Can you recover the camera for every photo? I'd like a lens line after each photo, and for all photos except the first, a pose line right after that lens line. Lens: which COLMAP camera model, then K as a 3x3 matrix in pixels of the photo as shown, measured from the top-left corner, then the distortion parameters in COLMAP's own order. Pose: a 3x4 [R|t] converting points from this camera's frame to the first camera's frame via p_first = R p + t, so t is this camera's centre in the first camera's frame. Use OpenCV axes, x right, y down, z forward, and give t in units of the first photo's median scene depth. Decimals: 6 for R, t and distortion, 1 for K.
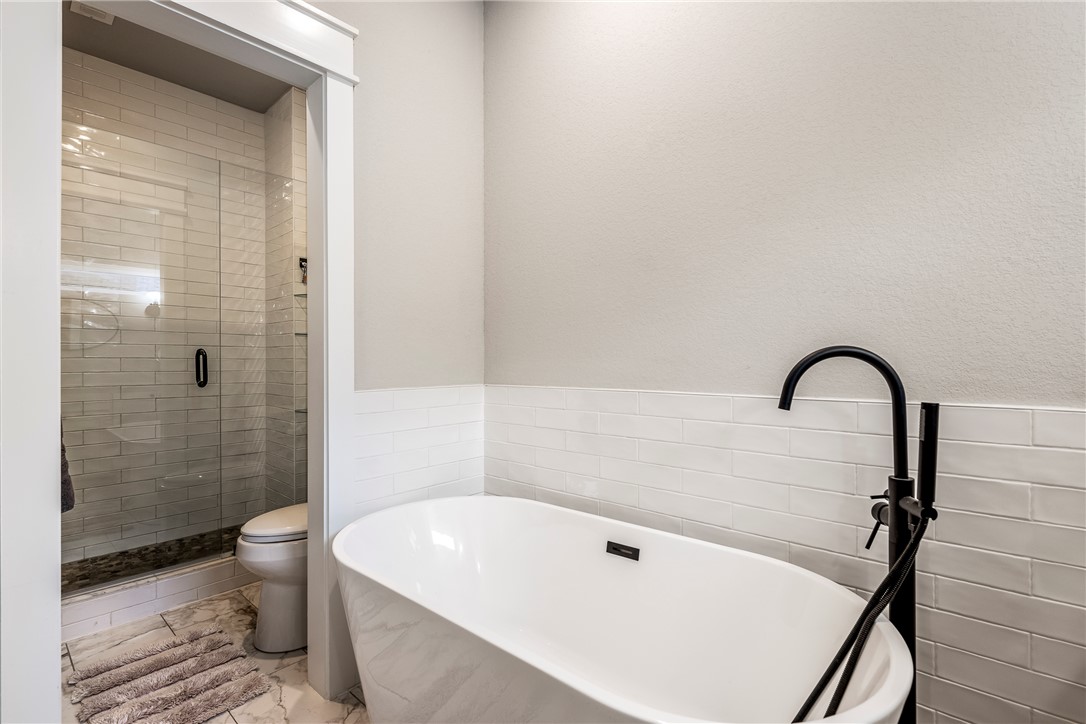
lens RADIAL K [[488.6, 0, 544.3], [0, 488.6, 363.4], [0, 0, 1]] dist [-0.012506, -0.000124]
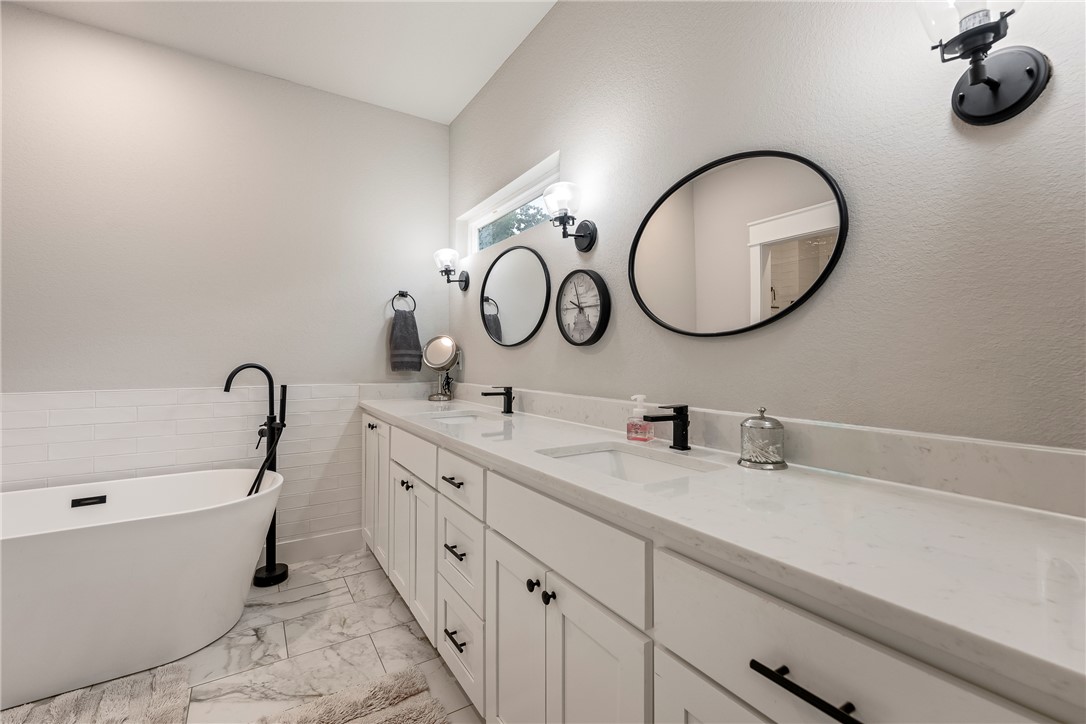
lens RADIAL K [[461.6, 0, 544.7], [0, 461.6, 363.8], [0, 0, 1]] dist [-0.003271, 0.000083]
pose [[0.295944, 0.003014, 0.955200, -1.133341], [0.005563, 0.999973, -0.004879, -0.017261], [-0.955189, 0.006758, 0.295919, -1.069588]]
